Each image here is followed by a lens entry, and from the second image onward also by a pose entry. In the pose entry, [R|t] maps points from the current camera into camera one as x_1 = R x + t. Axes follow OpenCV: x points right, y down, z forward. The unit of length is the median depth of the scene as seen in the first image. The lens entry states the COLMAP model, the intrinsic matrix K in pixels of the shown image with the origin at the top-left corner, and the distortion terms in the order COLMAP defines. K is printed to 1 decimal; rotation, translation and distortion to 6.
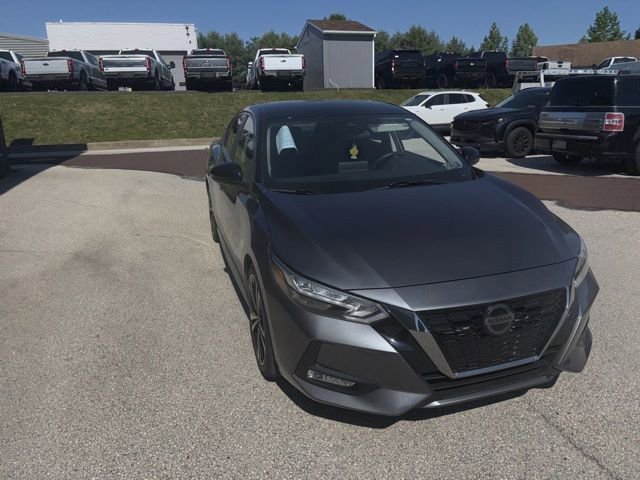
lens RADIAL K [[480.3, 0, 329.5], [0, 480.3, 257.4], [0, 0, 1]] dist [0.051094, -0.045929]
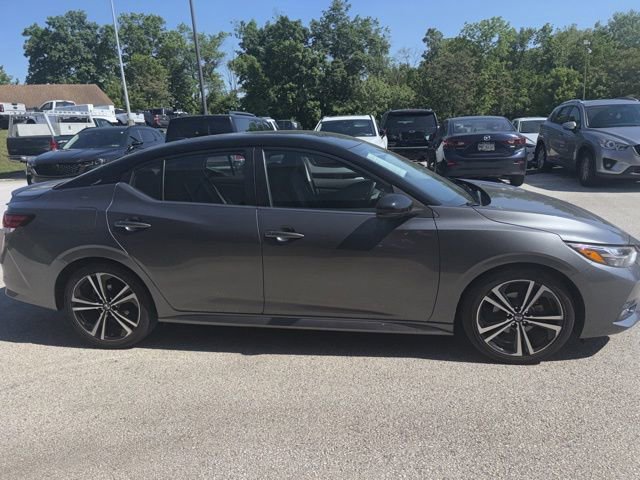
lens RADIAL K [[481.2, 0, 328.8], [0, 481.2, 260.7], [0, 0, 1]] dist [0.058591, -0.060517]
pose [[0.450362, -0.248474, 0.857575, -0.156195], [0.313022, 0.943473, 0.108977, -0.031346], [-0.836177, 0.219361, 0.502682, 0.096331]]
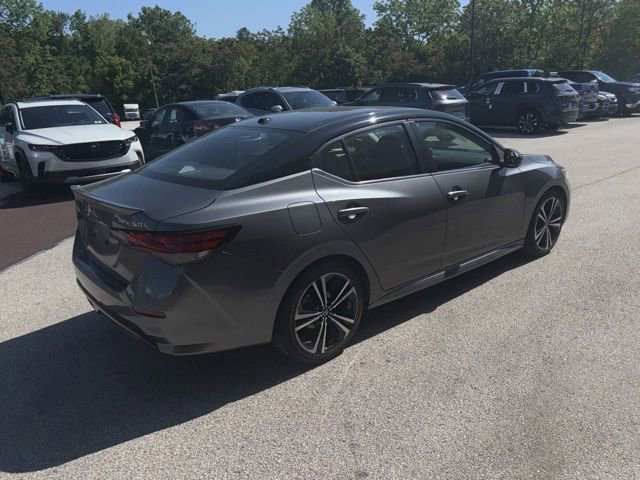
lens RADIAL K [[483.9, 0, 329.4], [0, 483.9, 259.9], [0, 0, 1]] dist [0.056226, -0.060053]
pose [[-0.378832, -0.272709, 0.884373, -0.173208], [0.343070, 0.846133, 0.407876, -0.089343], [-0.859529, 0.457918, -0.226983, 0.259995]]
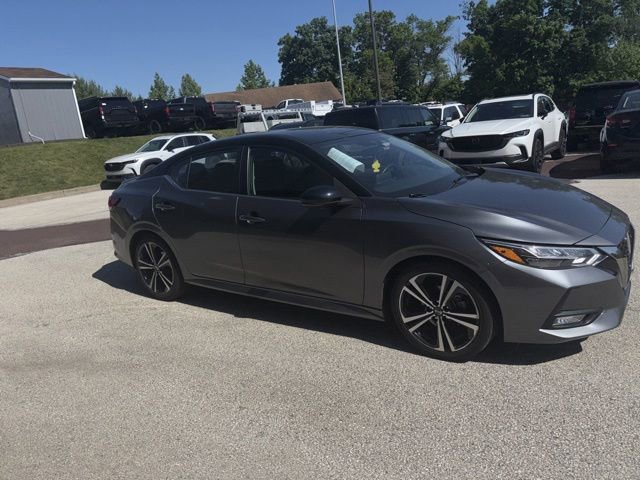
lens RADIAL K [[483.5, 0, 329.4], [0, 483.5, 239.1], [0, 0, 1]] dist [0.050730, -0.042482]
pose [[0.795858, -0.201091, 0.571115, -0.115788], [0.269846, 0.962183, -0.037247, -0.006931], [-0.542027, 0.183756, 0.820025, 0.025332]]
